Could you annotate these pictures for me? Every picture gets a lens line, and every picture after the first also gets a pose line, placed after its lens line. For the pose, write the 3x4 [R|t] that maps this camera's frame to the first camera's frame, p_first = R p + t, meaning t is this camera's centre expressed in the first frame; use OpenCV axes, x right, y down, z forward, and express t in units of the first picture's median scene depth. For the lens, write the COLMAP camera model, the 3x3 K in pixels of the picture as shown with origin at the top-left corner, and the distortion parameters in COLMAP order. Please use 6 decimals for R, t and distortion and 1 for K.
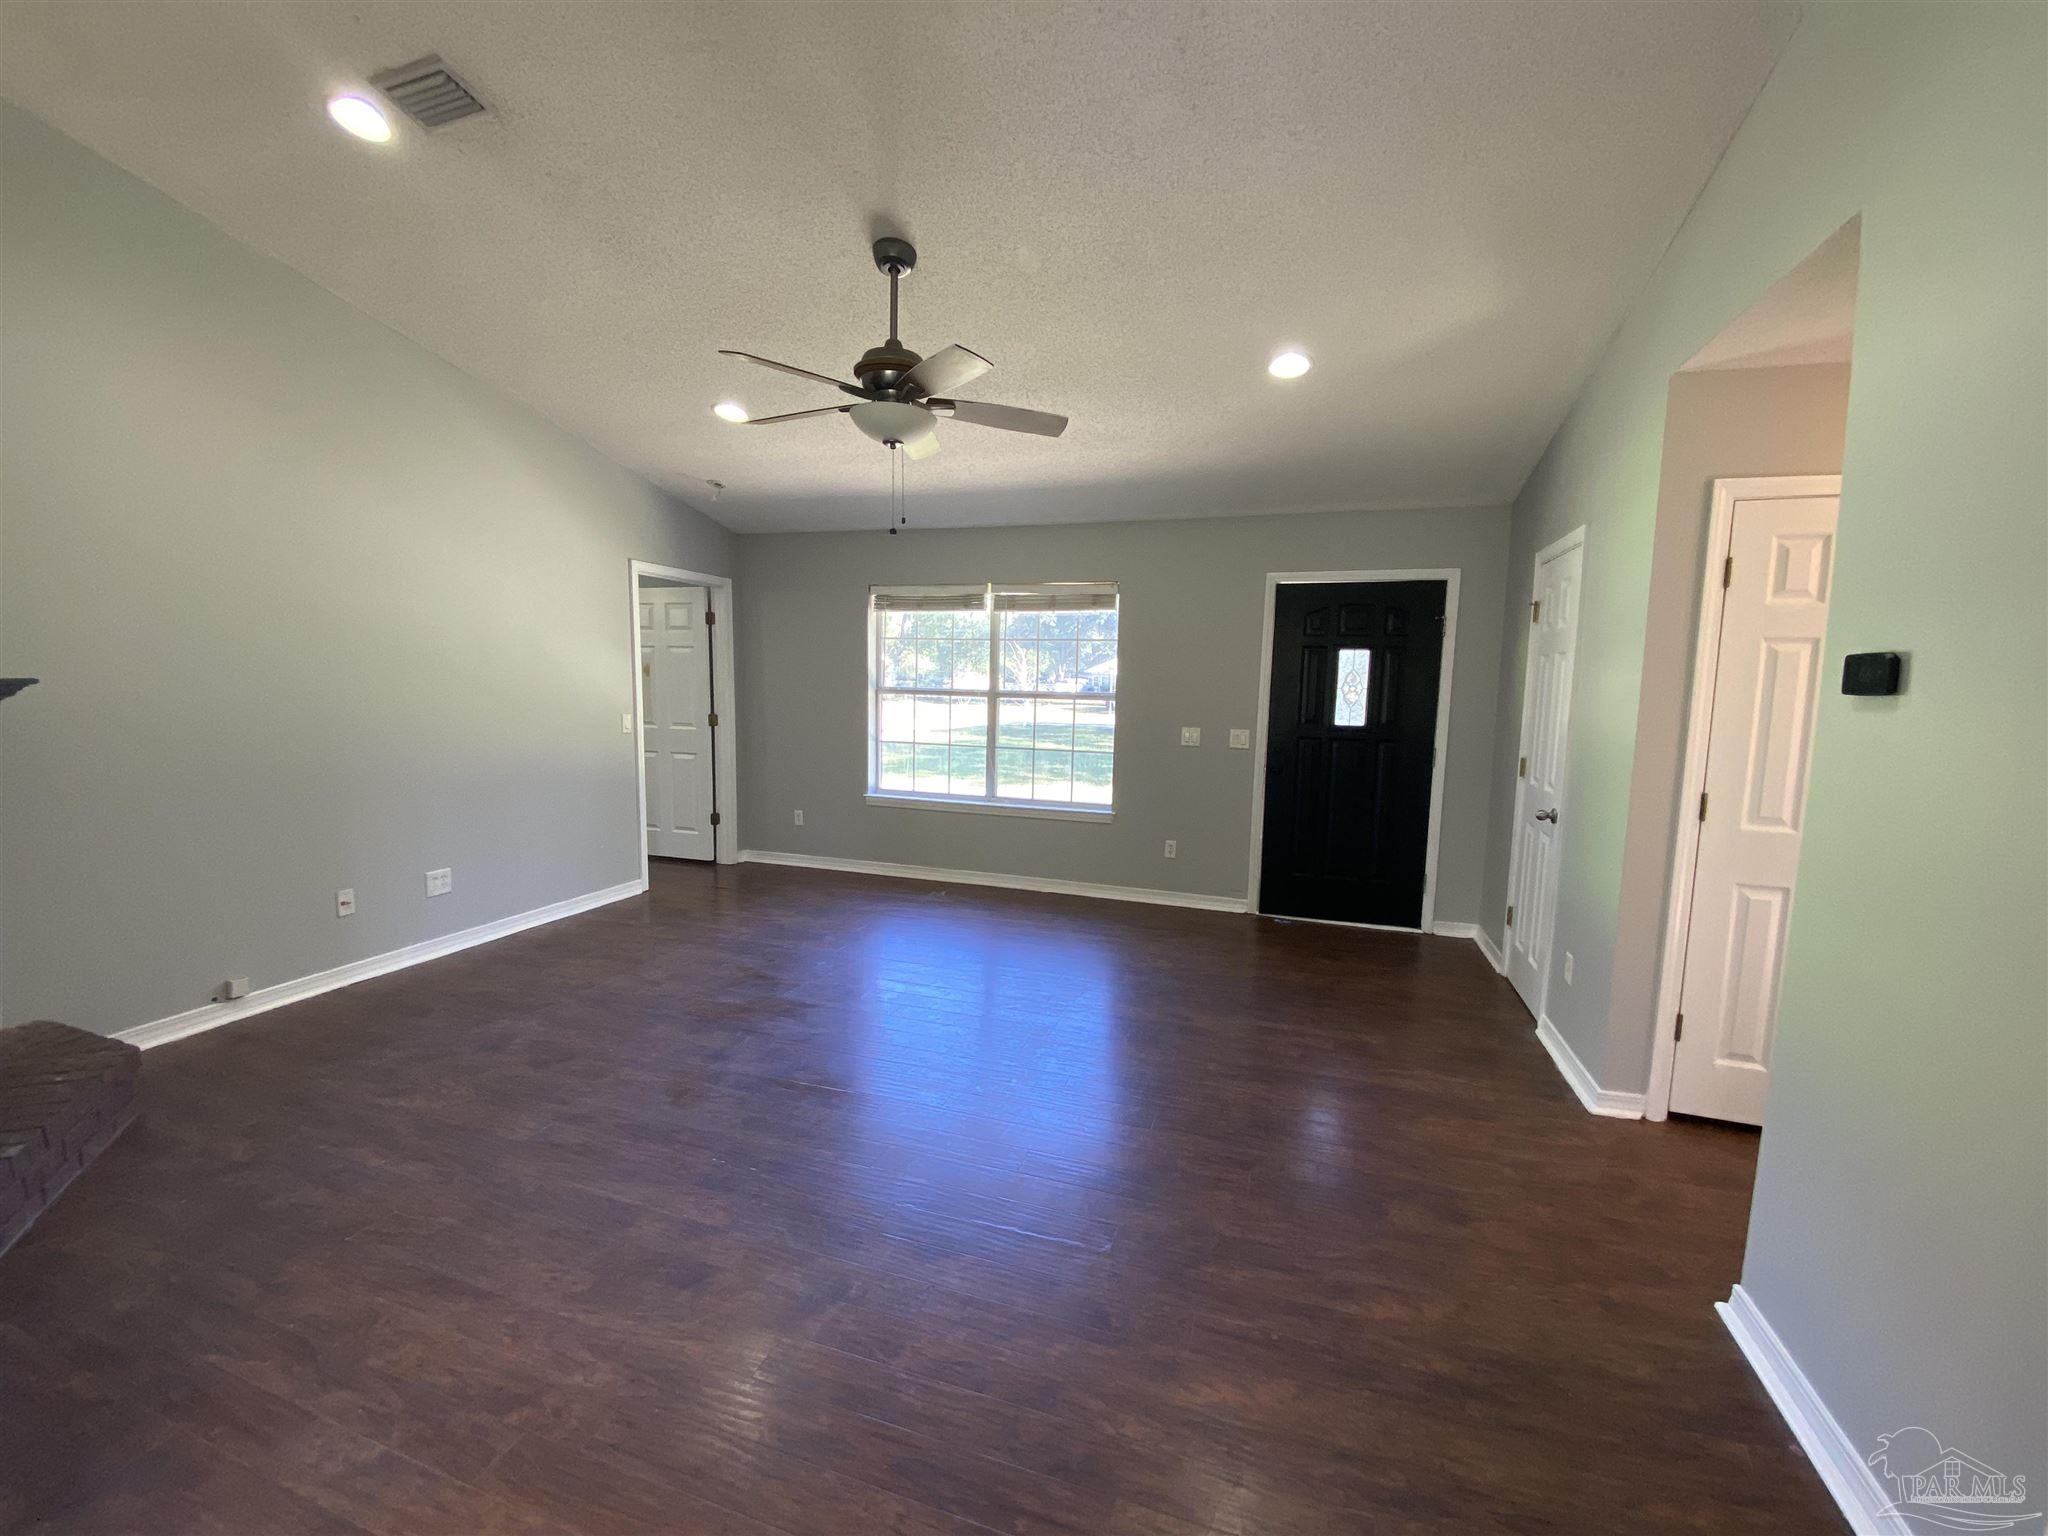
lens RADIAL K [[828.0, 0, 1027.9], [0, 828.0, 764.9], [0, 0, 1]] dist [0.012222, -0.012271]
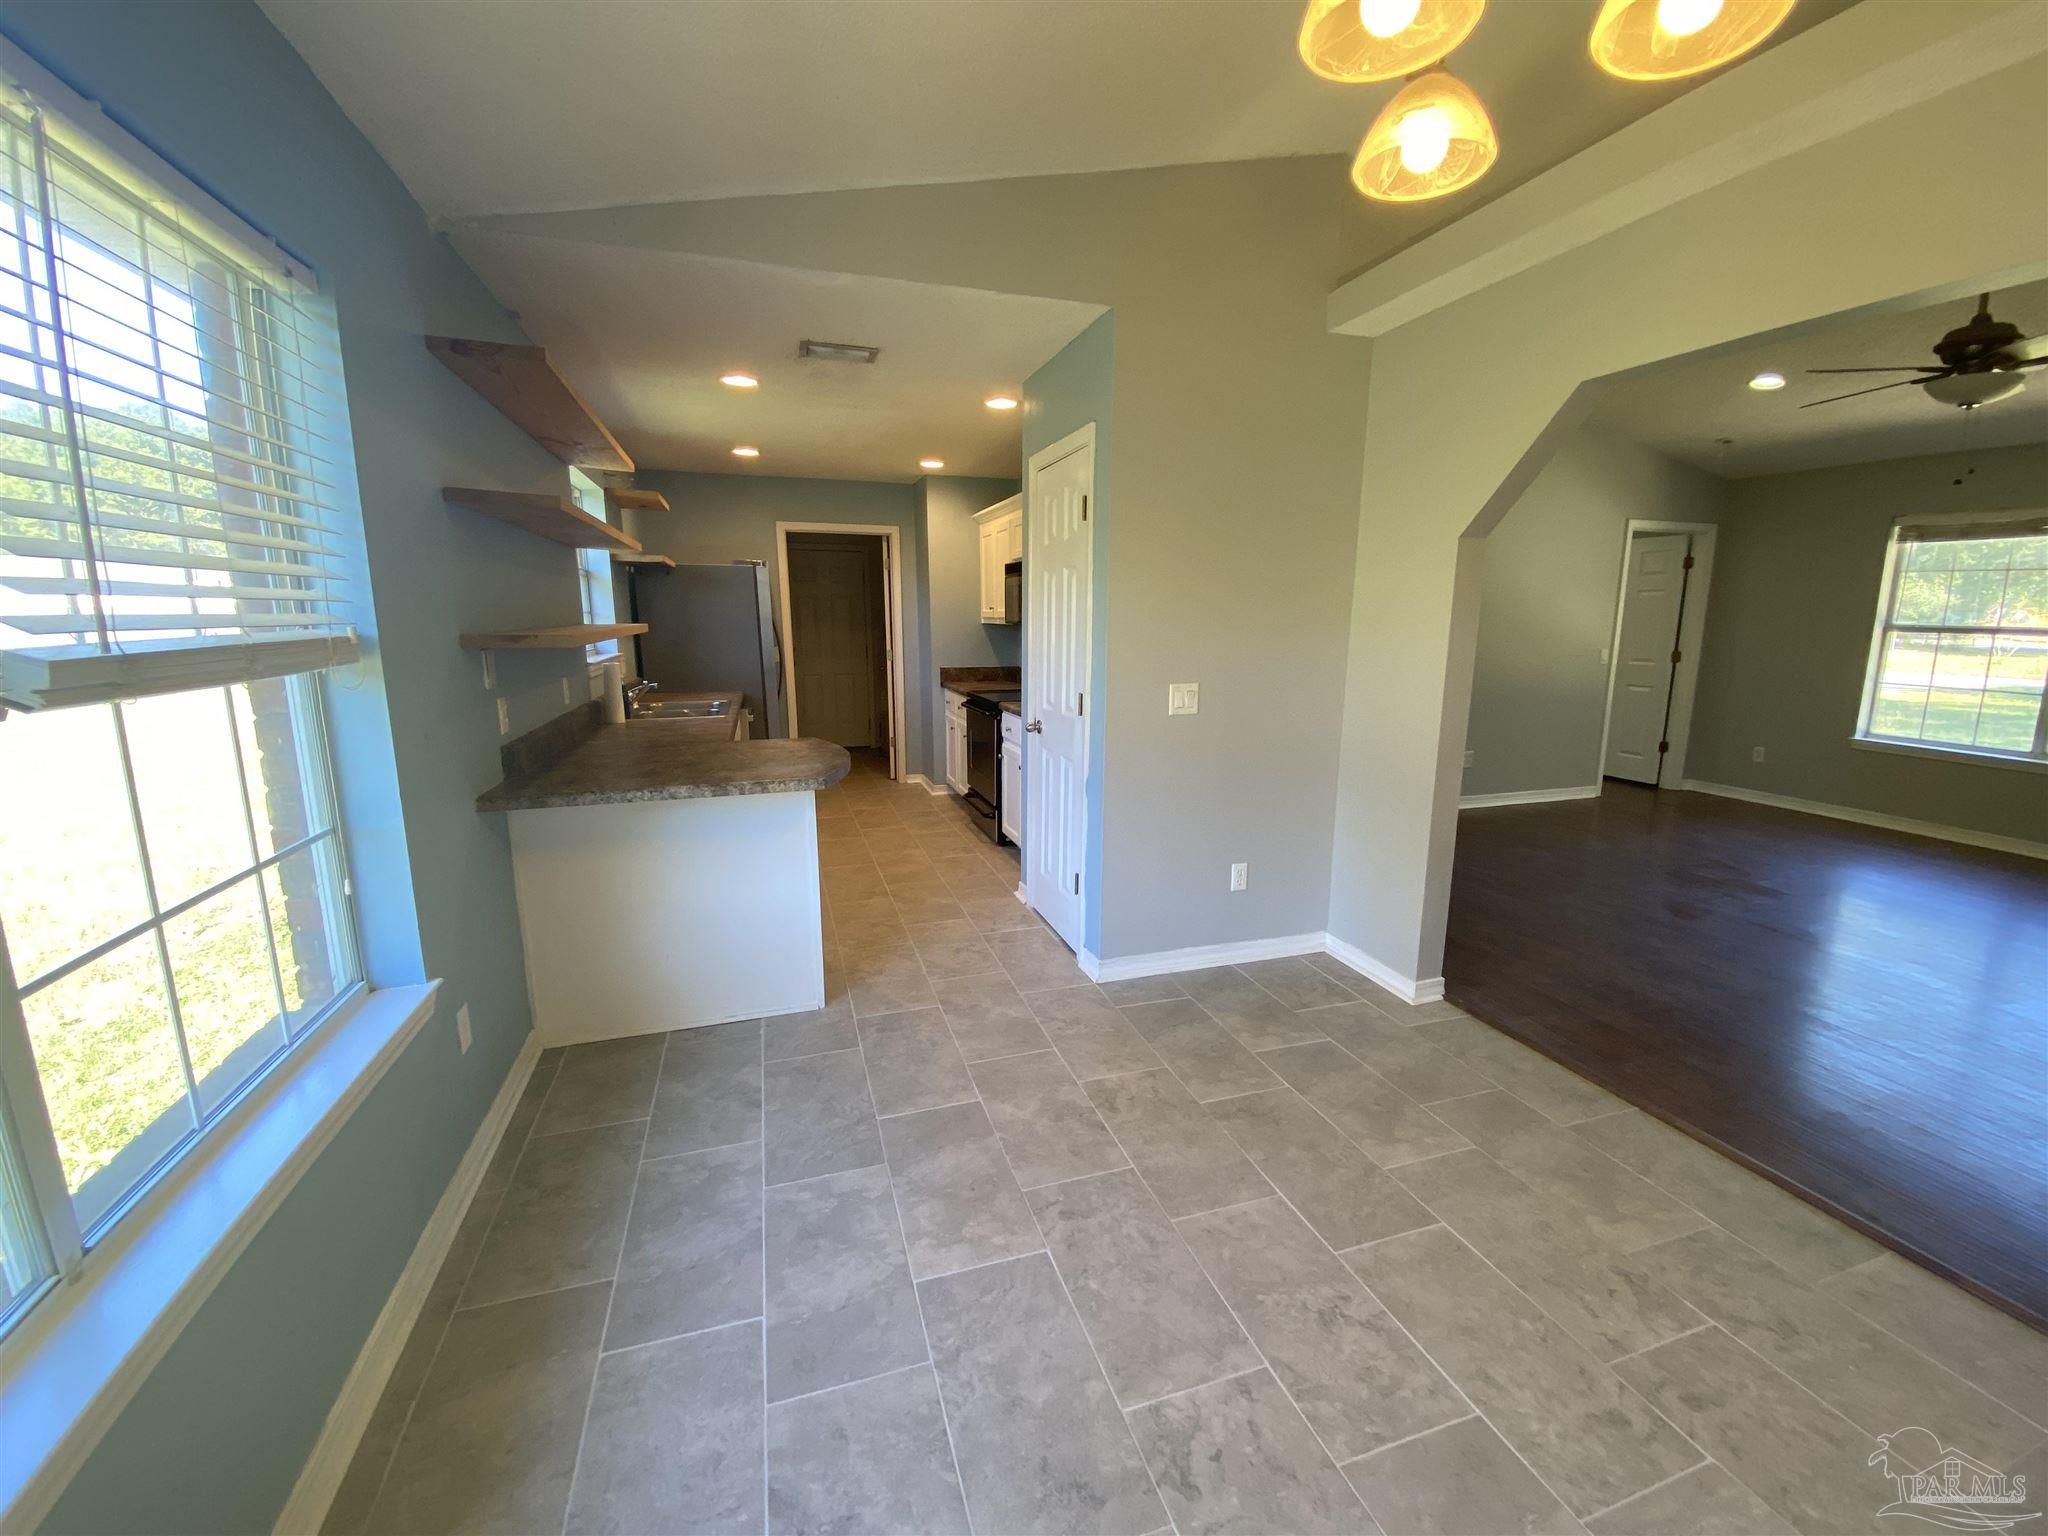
lens RADIAL K [[828.0, 0, 1042.2], [0, 828.0, 762.6], [0, 0, 1]] dist [0.012222, -0.012271]
pose [[0.594547, 0.123557, -0.794510, 0.015486], [-0.074438, 0.992337, 0.098618, 0.045738], [0.800607, 0.000509, 0.599189, -0.385697]]
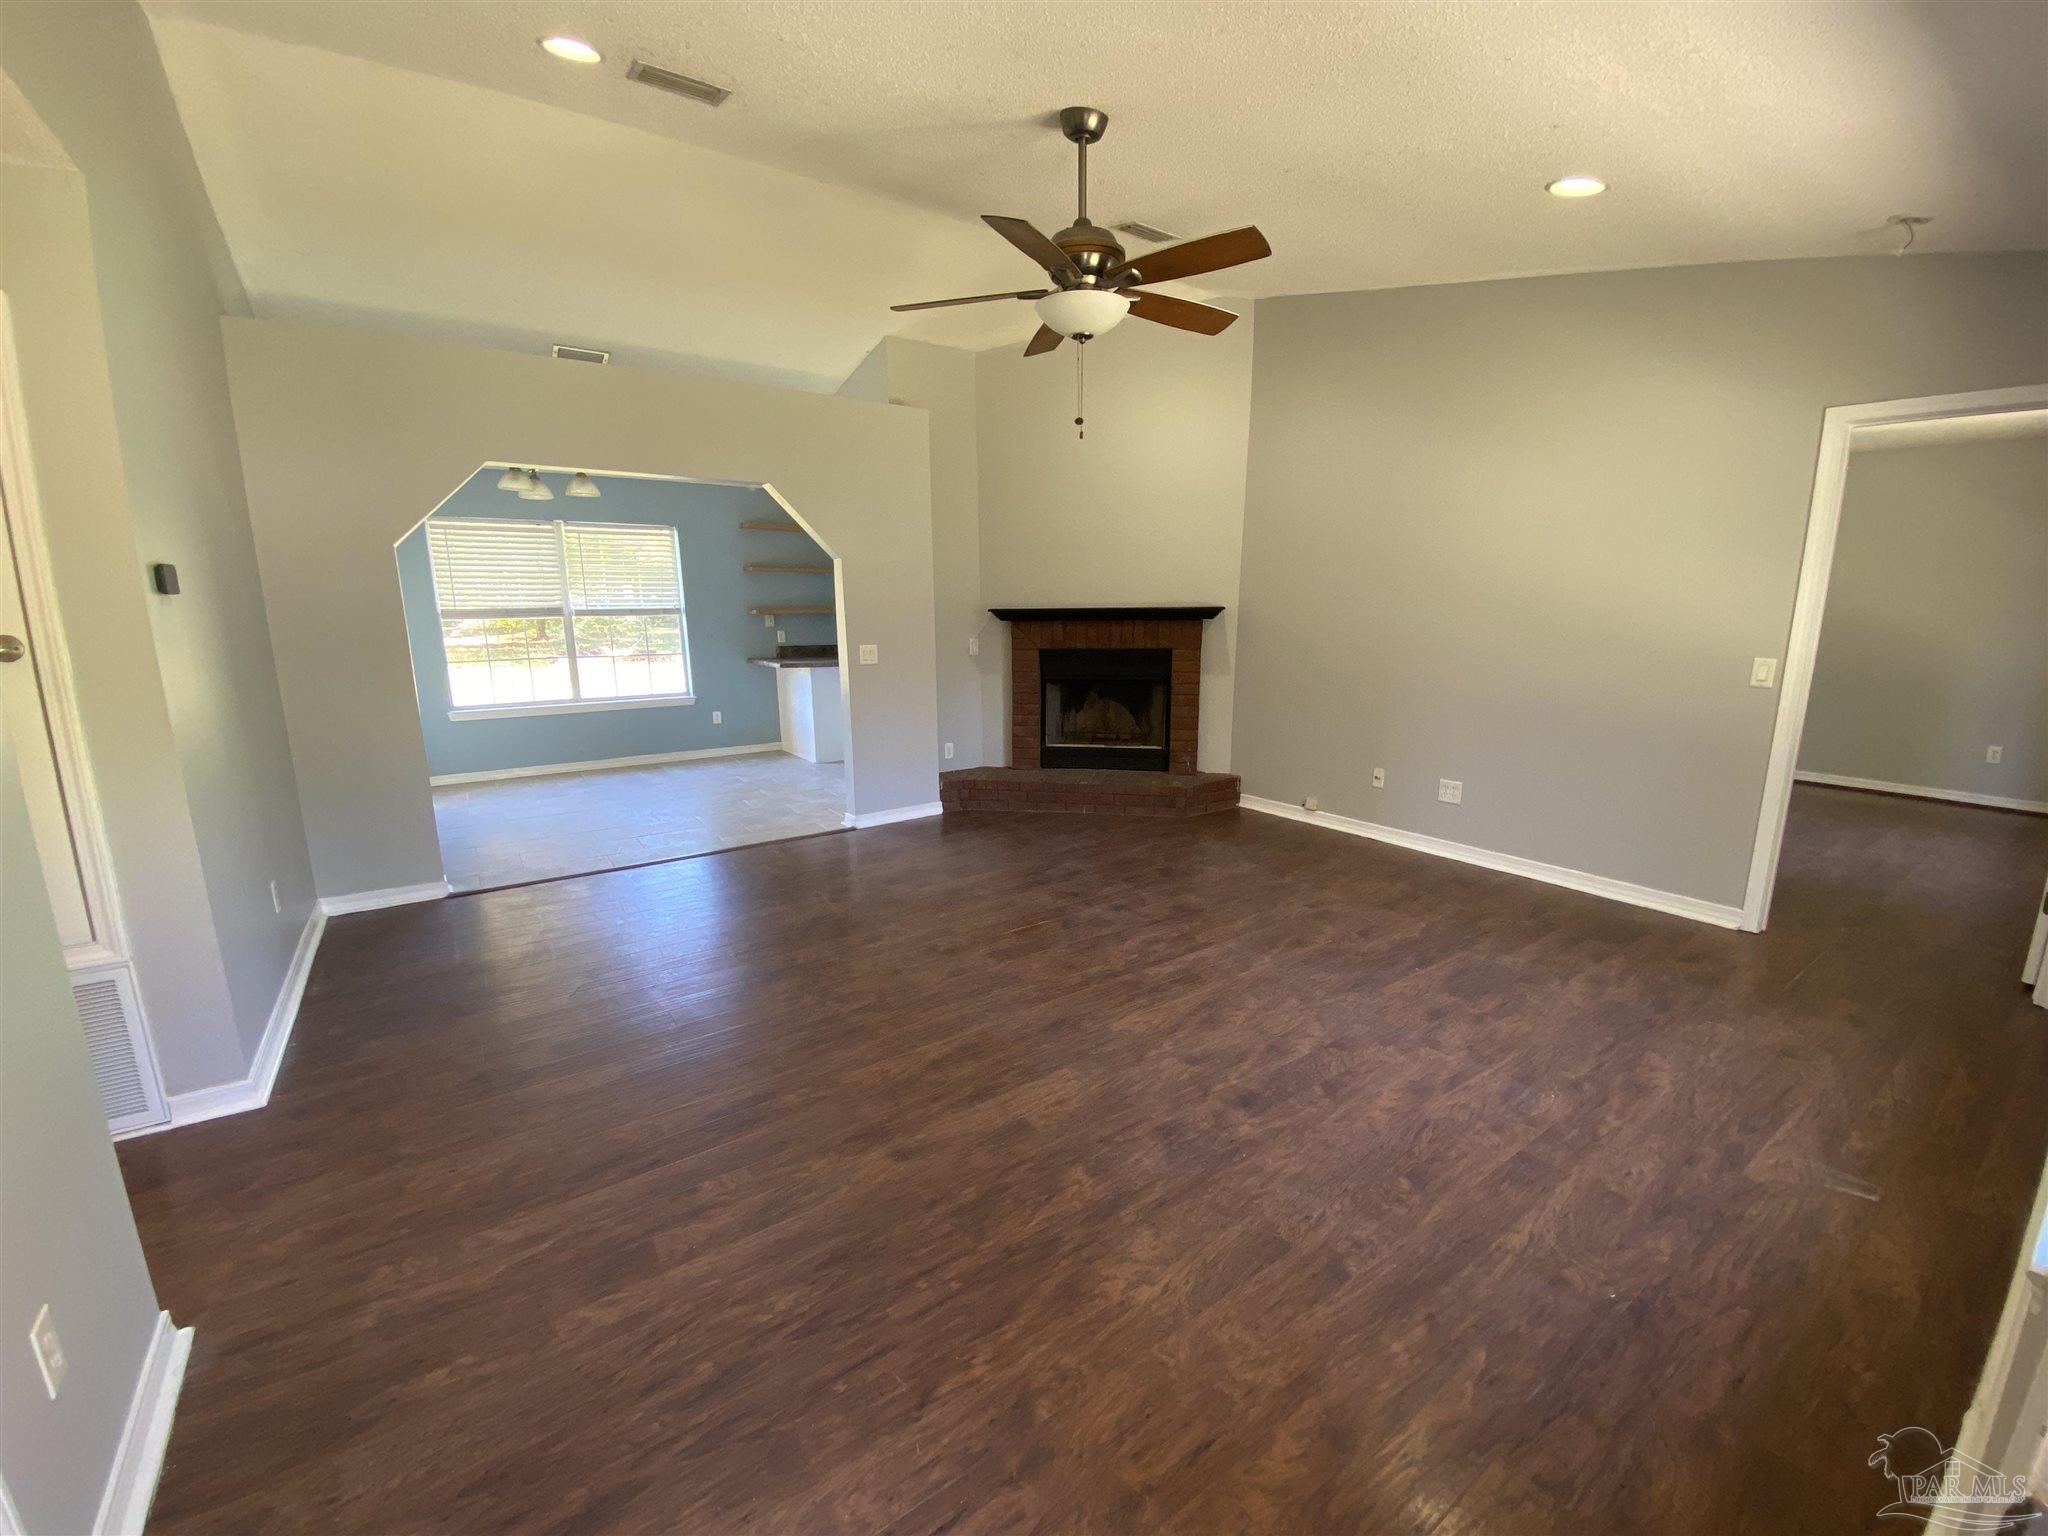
lens RADIAL K [[828.0, 0, 1026.3], [0, 828.0, 758.9], [0, 0, 1]] dist [0.012222, -0.012271]
pose [[-0.593893, 0.129481, -0.794056, 0.386521], [-0.095195, 0.968722, 0.229161, -0.078594], [0.798892, 0.211688, -0.562992, 0.893398]]
